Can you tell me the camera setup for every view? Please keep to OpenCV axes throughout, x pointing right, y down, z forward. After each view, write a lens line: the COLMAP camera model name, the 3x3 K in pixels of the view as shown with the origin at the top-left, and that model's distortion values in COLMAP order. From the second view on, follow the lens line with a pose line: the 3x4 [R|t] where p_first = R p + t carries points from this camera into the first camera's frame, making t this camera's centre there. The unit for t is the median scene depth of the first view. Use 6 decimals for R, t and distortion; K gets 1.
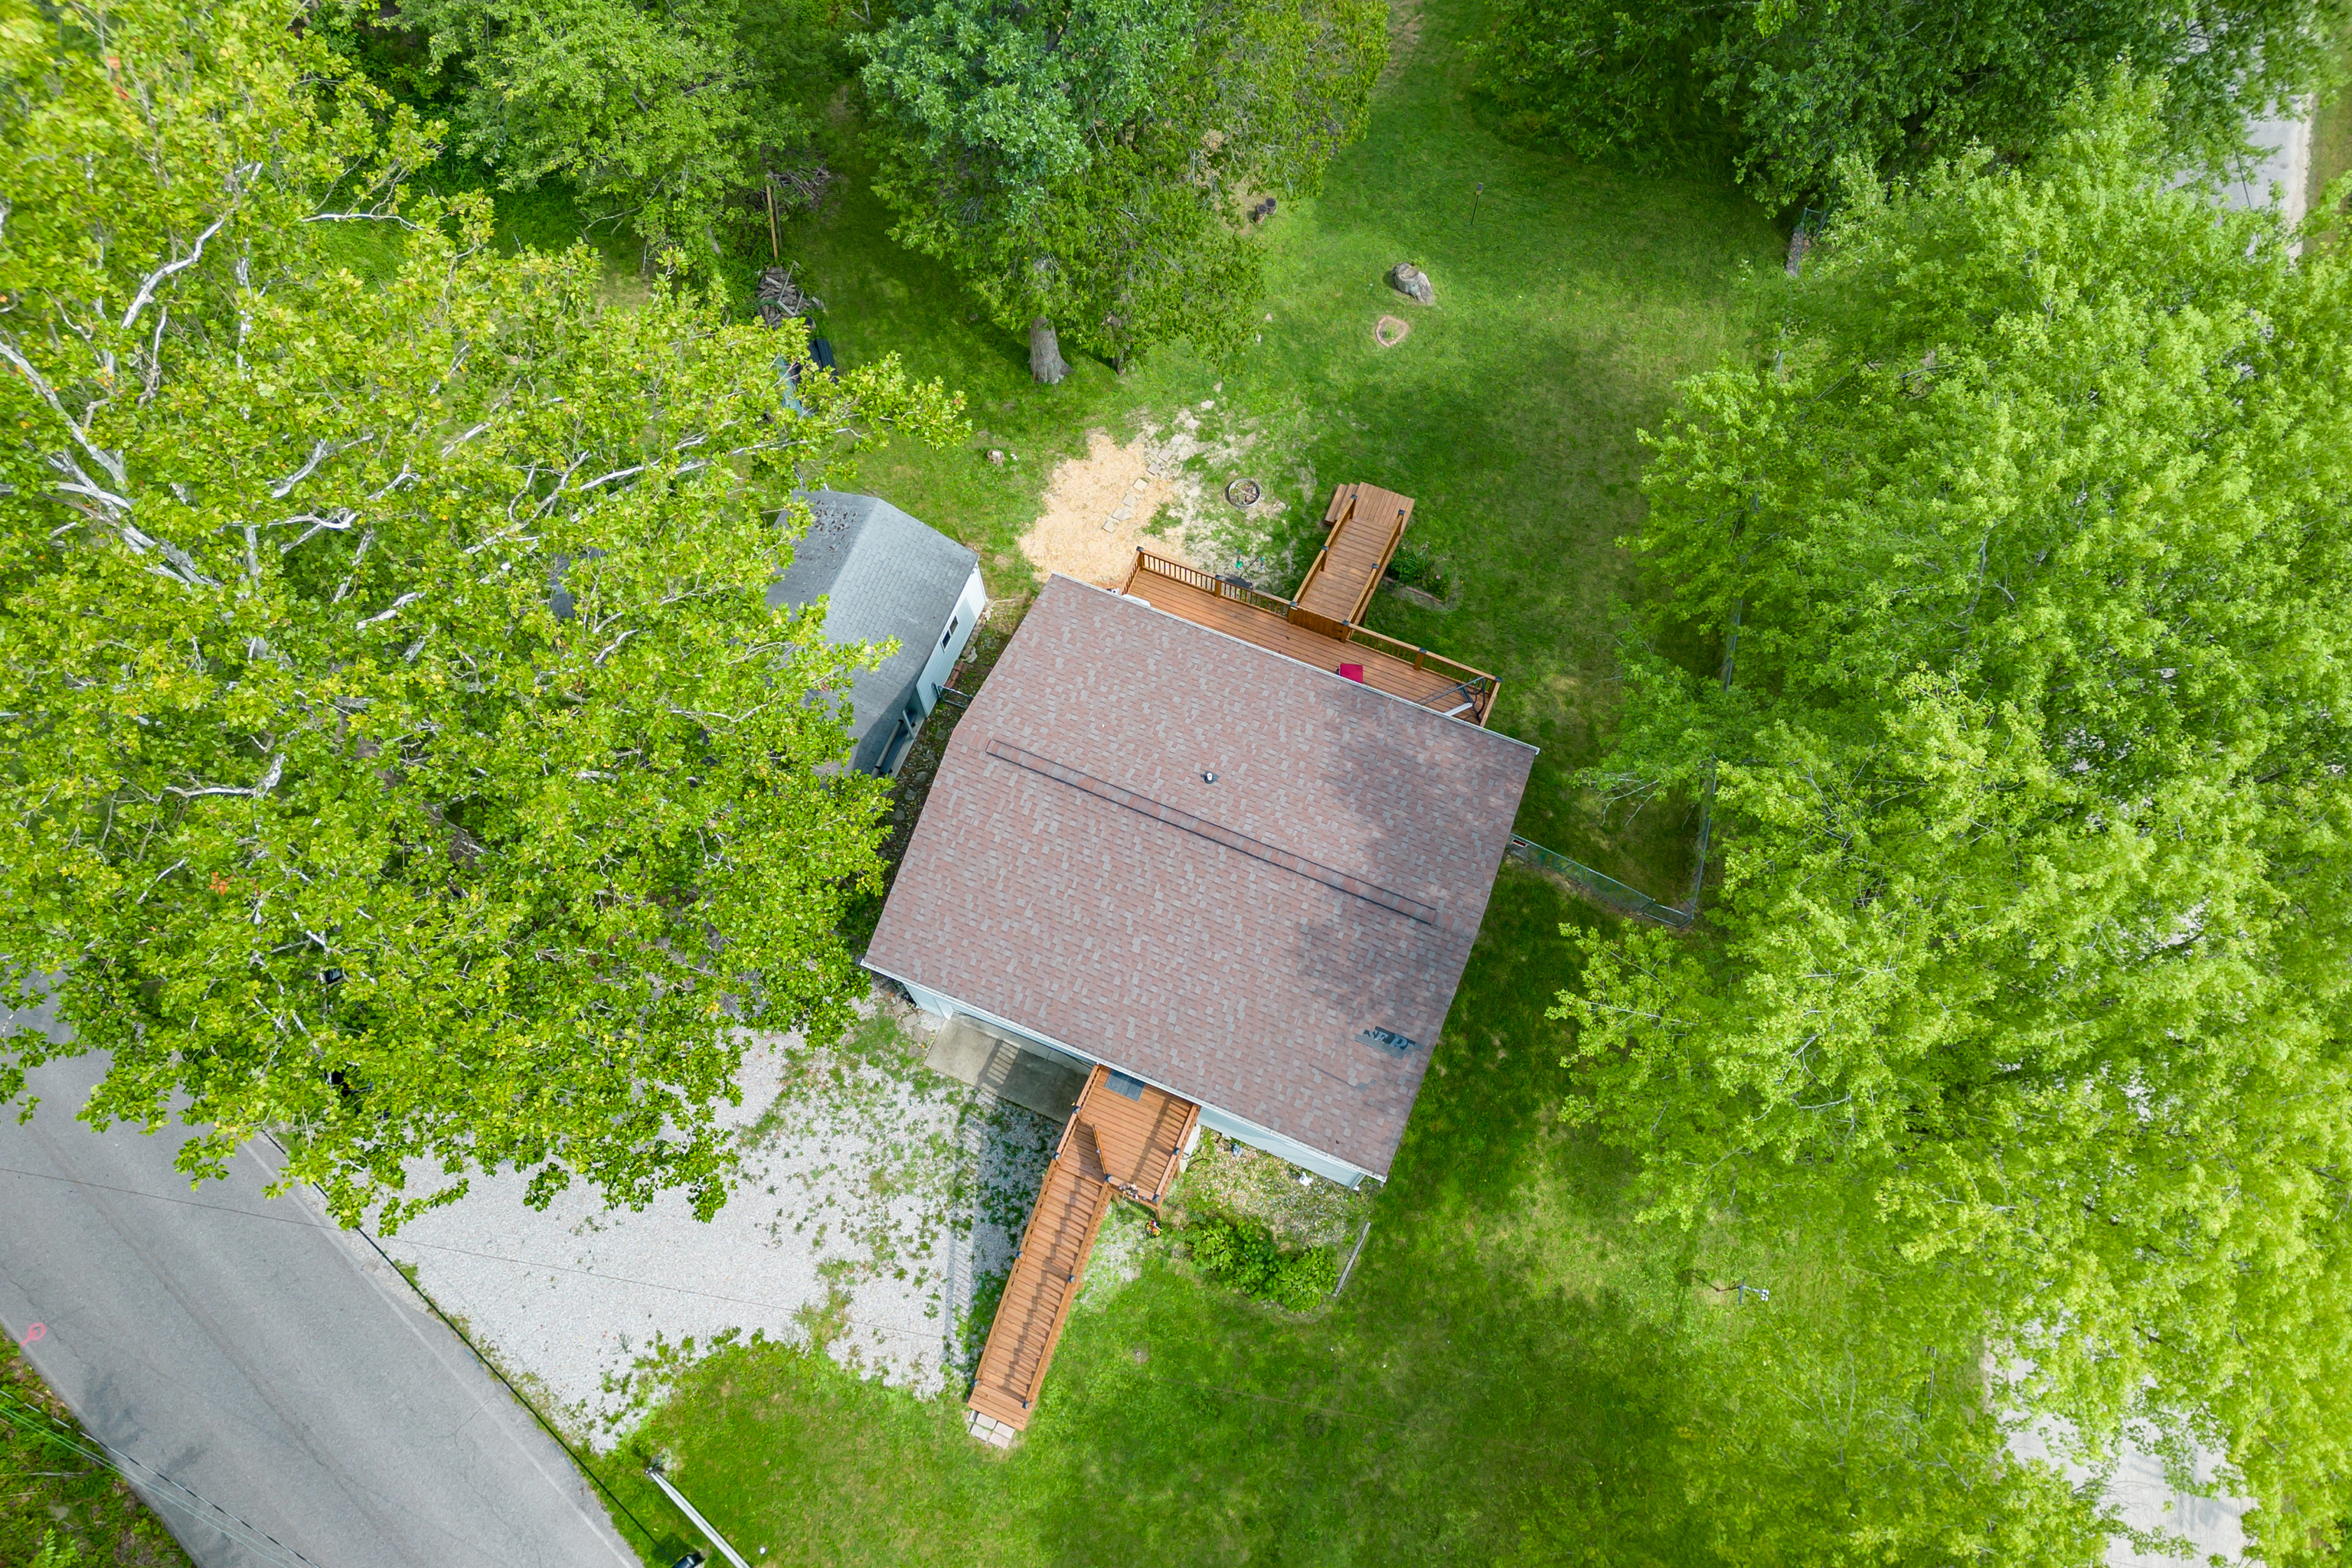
lens RADIAL K [[1651.6, 0, 1181.9], [0, 1651.6, 780.4], [0, 0, 1]] dist [0.076083, -0.068850]
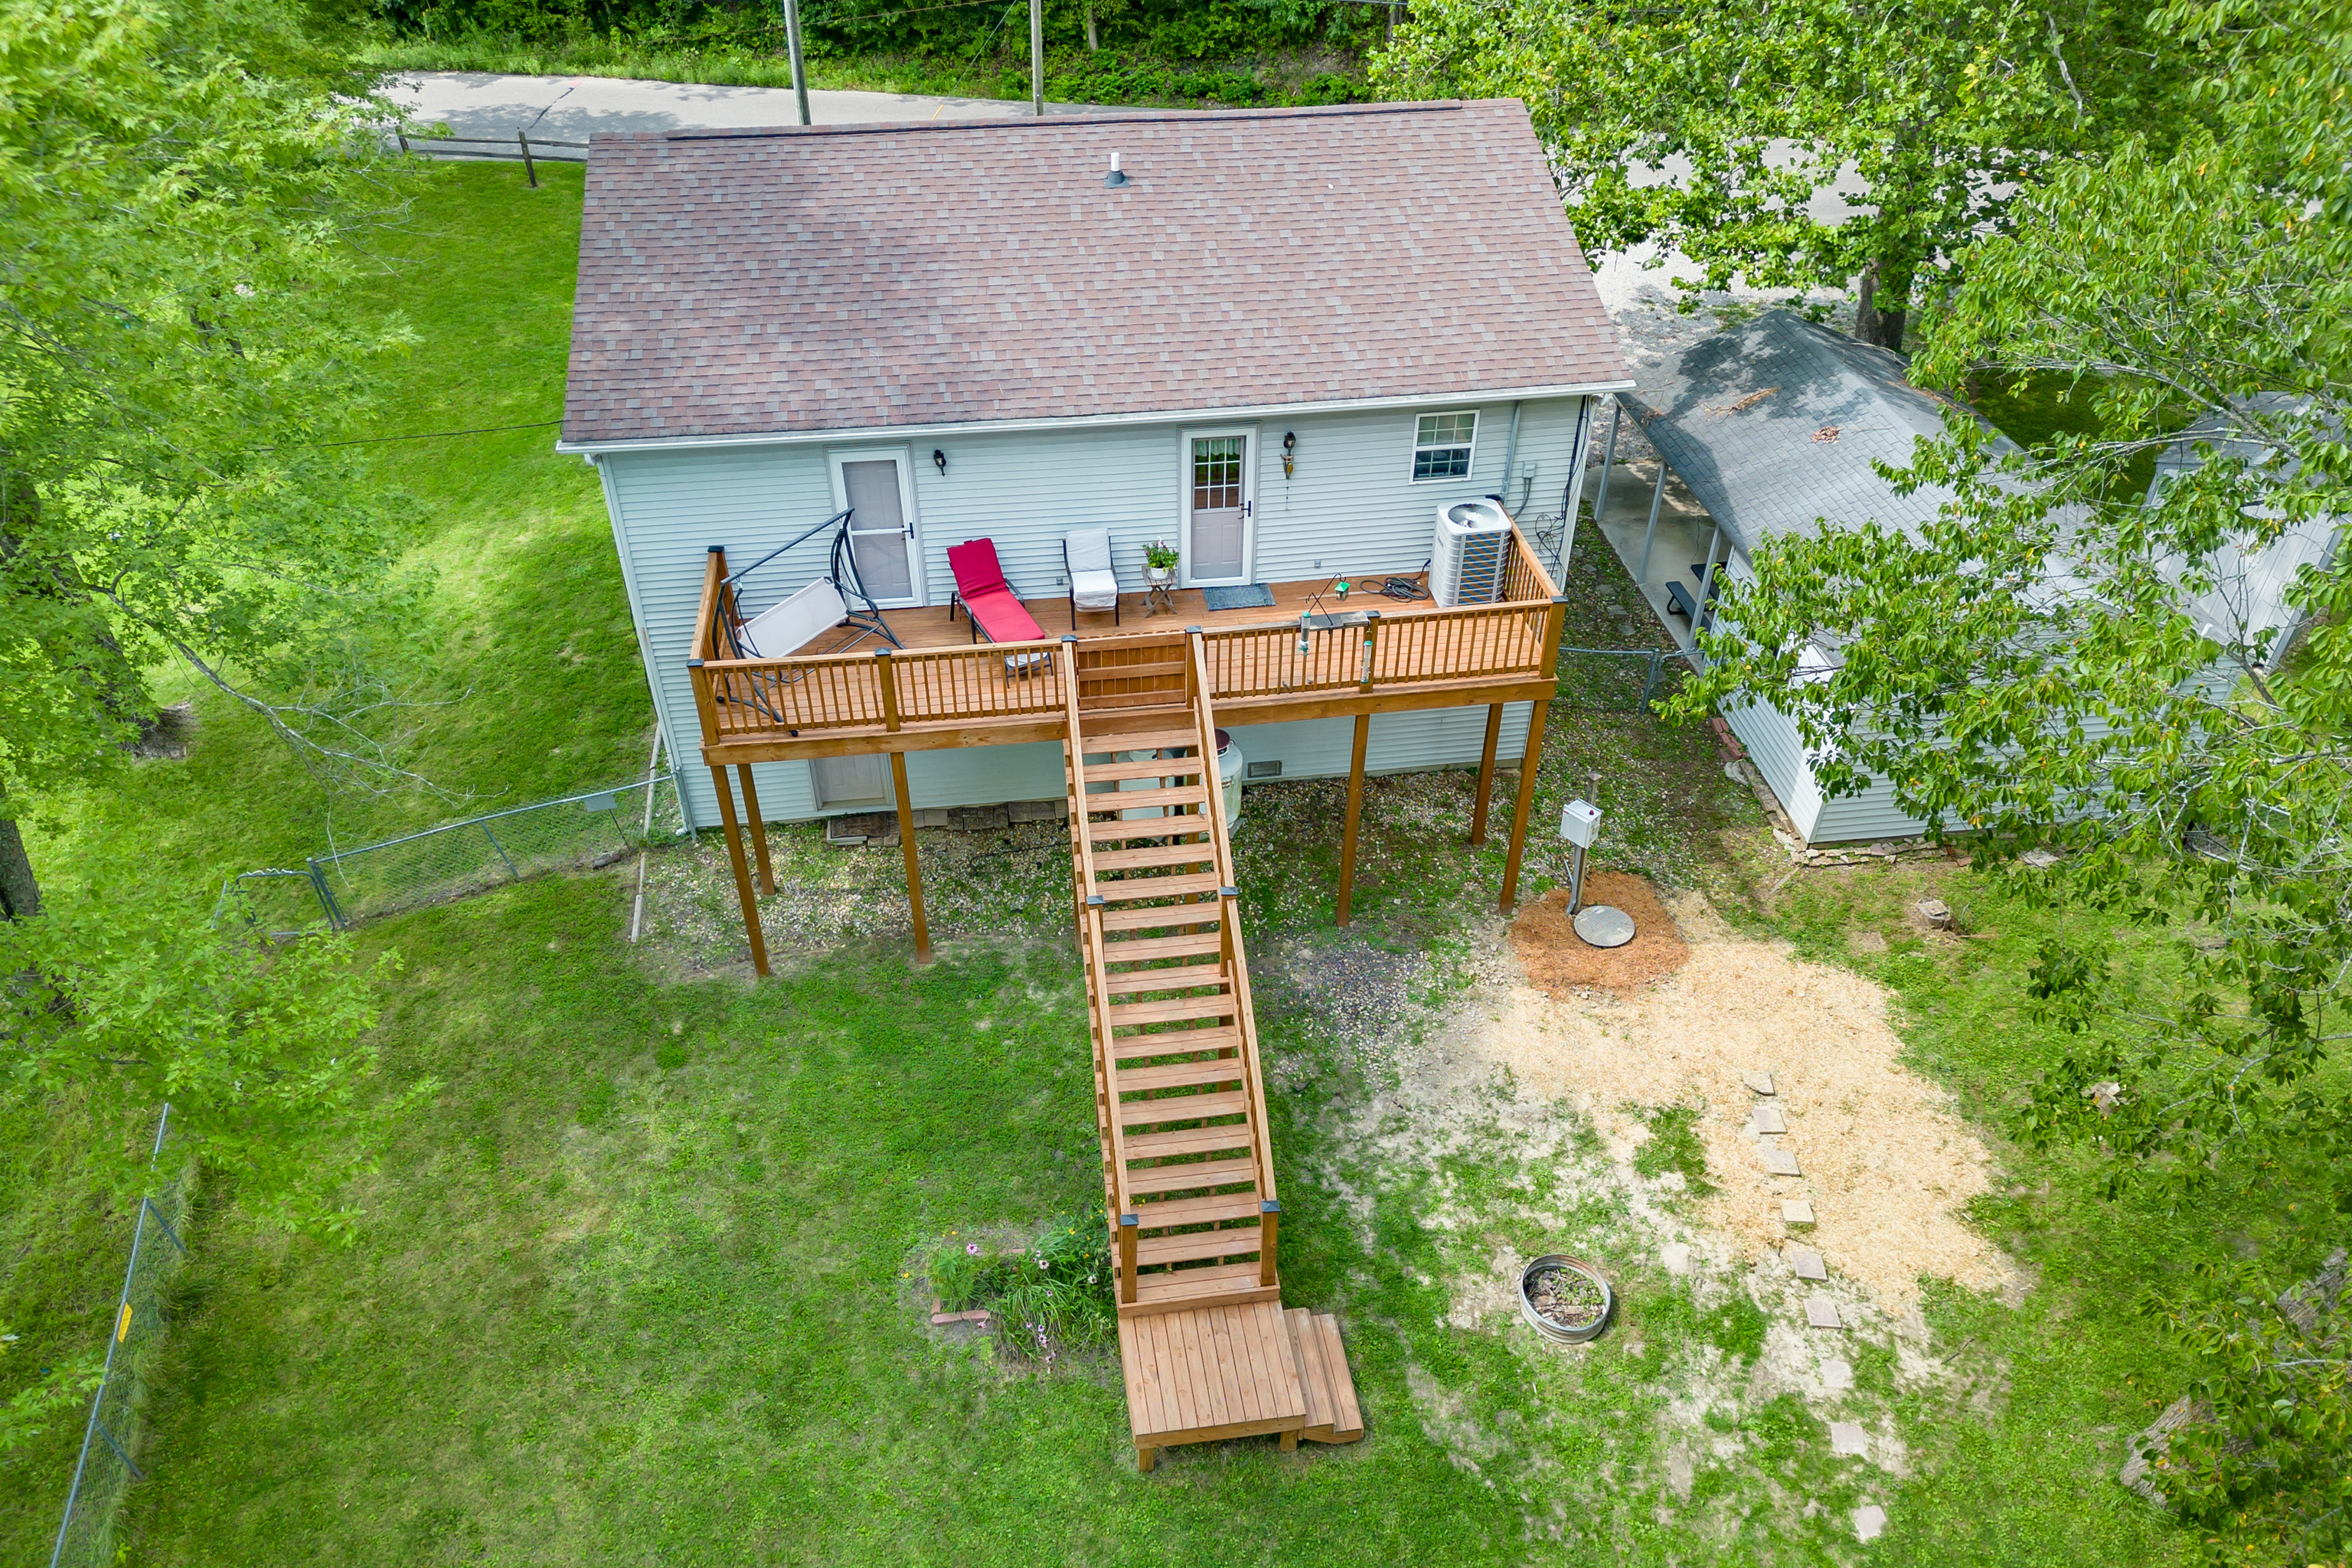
lens RADIAL K [[1651.6, 0, 1178.3], [0, 1651.6, 785.9], [0, 0, 1]] dist [0.076083, -0.068850]
pose [[-0.865089, 0.310870, -0.393677, 0.262618], [-0.472976, -0.244110, 0.846583, -0.495698], [0.167077, 0.918570, 0.358211, 0.900020]]
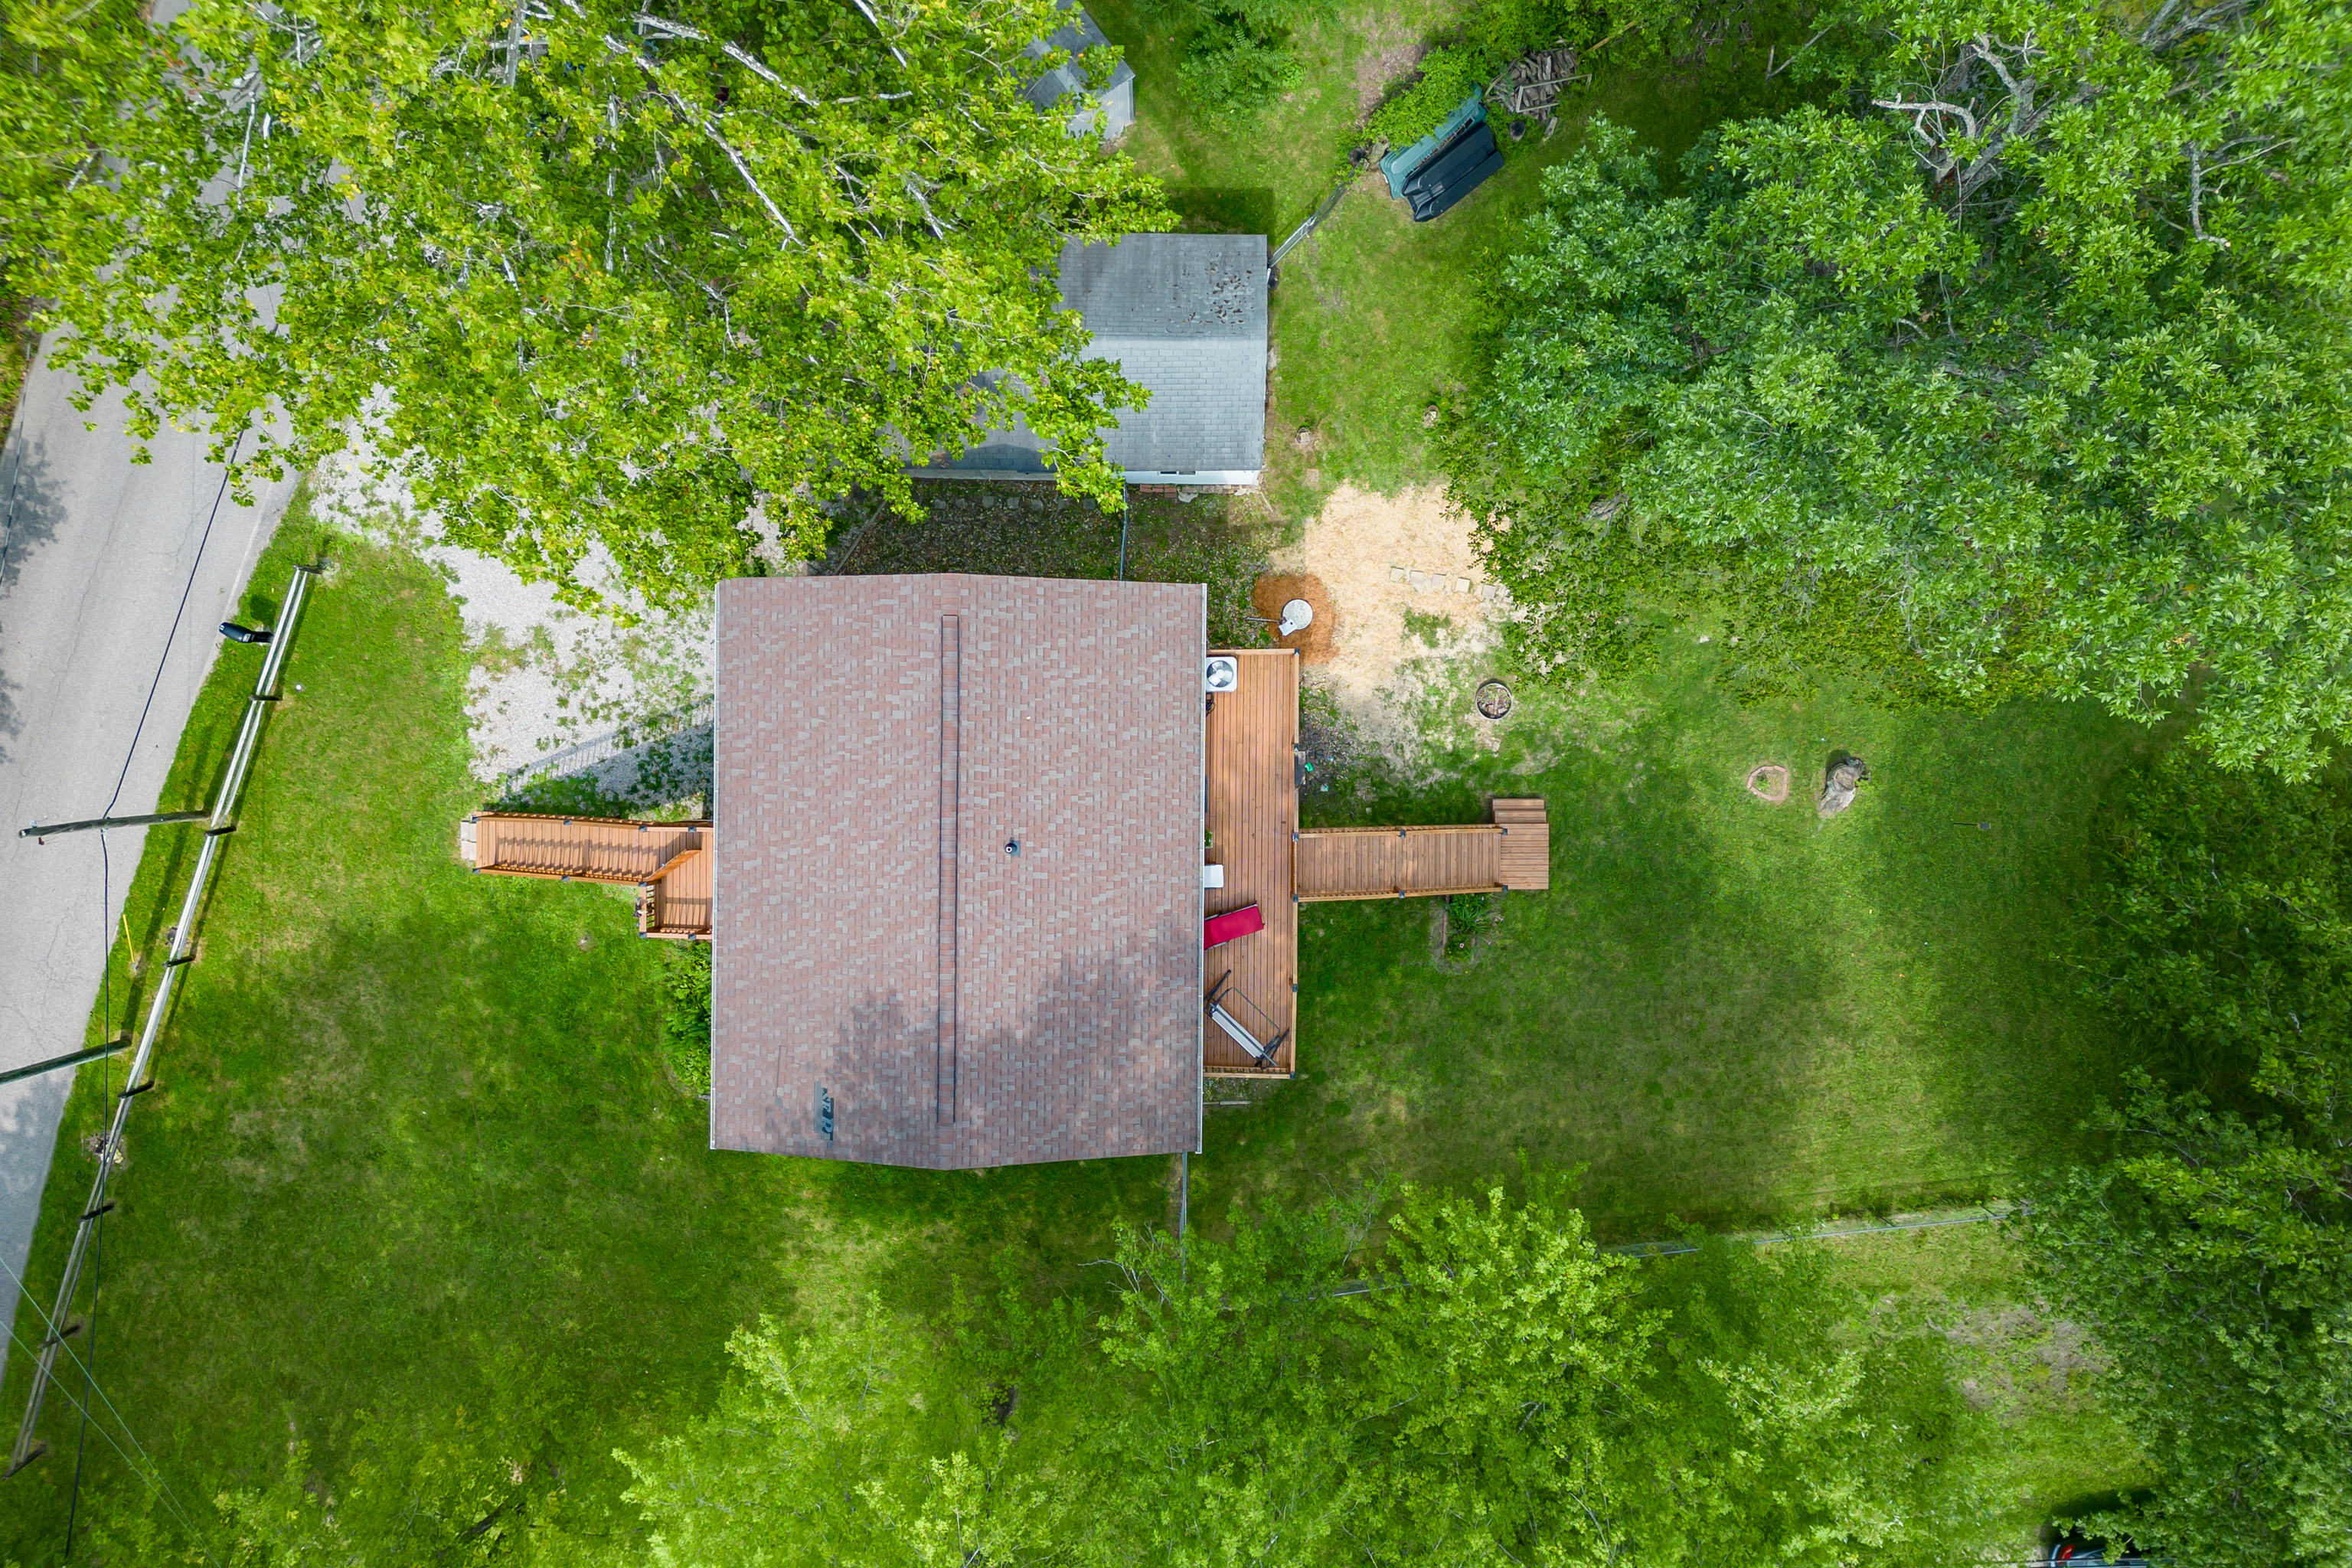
lens RADIAL K [[1651.6, 0, 1174.4], [0, 1651.6, 784.2], [0, 0, 1]] dist [0.076083, -0.068850]
pose [[0.368718, 0.929306, 0.020899, -0.002428], [-0.869003, 0.336637, 0.362642, -0.393621], [0.329970, -0.151874, 0.931694, 0.147422]]
